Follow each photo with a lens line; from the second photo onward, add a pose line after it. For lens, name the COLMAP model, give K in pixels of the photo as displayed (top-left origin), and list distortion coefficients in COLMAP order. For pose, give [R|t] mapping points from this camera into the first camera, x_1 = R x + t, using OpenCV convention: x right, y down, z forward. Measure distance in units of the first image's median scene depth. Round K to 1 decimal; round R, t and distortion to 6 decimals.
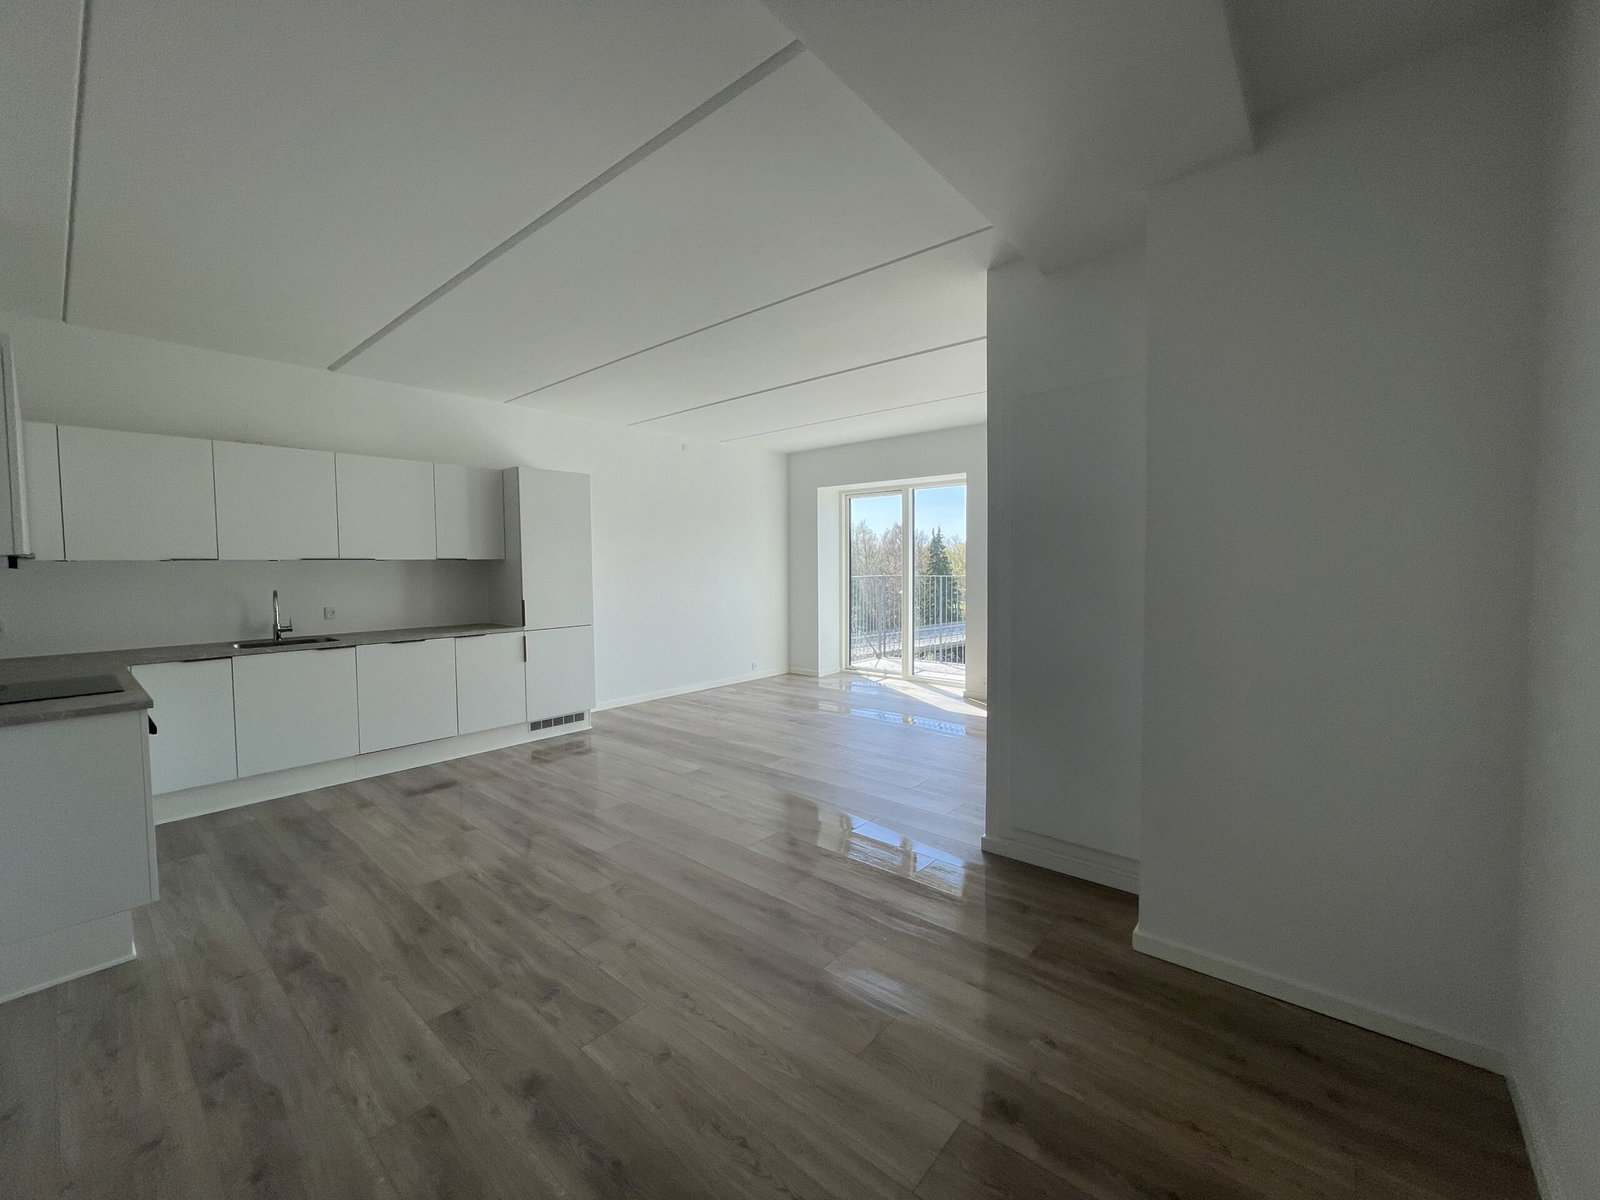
lens RADIAL K [[644.8, 0, 805.4], [0, 644.8, 591.7], [0, 0, 1]] dist [0.001272, 0.000741]
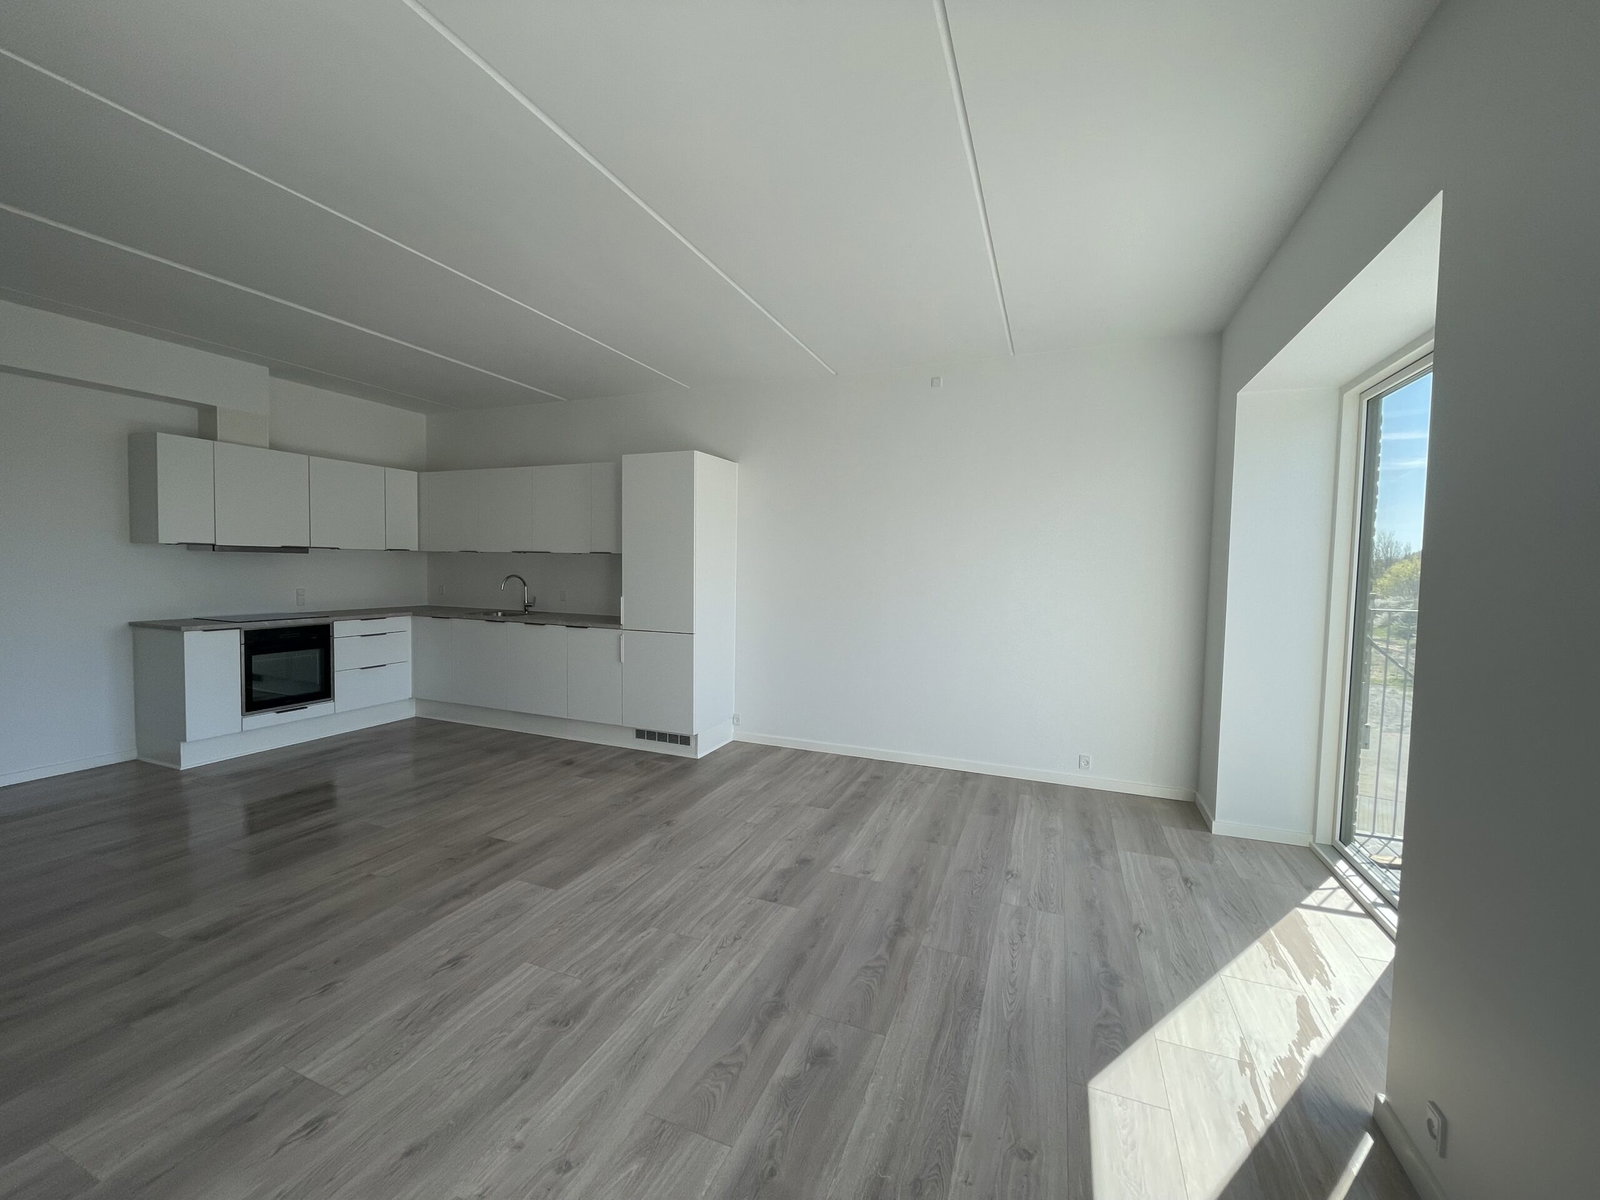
lens RADIAL K [[644.8, 0, 805.4], [0, 644.8, 591.7], [0, 0, 1]] dist [0.001272, 0.000741]
pose [[0.337461, 0.057926, -0.939556, 0.541179], [-0.070808, 0.996839, 0.036025, -0.048213], [0.938673, 0.054371, 0.340496, 0.927479]]
